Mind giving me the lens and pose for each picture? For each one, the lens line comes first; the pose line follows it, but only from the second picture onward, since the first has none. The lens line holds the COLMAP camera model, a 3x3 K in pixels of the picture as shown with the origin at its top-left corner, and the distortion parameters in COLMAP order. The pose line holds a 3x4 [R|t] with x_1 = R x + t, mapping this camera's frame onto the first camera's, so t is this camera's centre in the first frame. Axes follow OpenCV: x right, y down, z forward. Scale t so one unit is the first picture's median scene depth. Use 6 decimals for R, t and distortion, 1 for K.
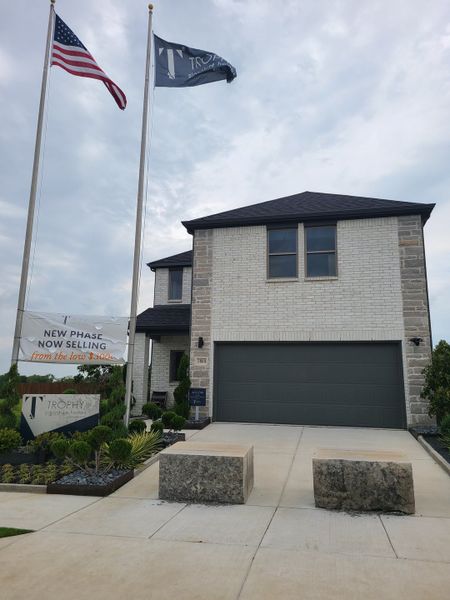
lens RADIAL K [[446.3, 0, 225.0], [0, 446.3, 300.0], [0, 0, 1]] dist [0.051026, -0.001387]
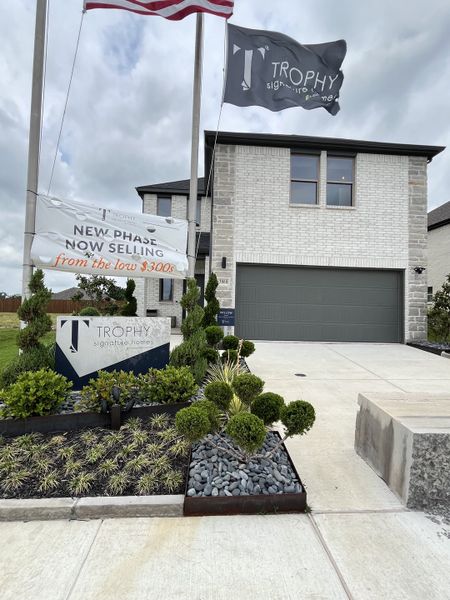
lens RADIAL K [[291.6, 0, 225.0], [0, 291.6, 300.0], [0, 0, 1]] dist [0.009499, -0.000005]
pose [[0.957907, 0.018183, 0.286501, -0.256860], [-0.068258, 0.983798, 0.165779, 0.075535], [-0.278845, -0.178356, 0.943628, 0.411940]]
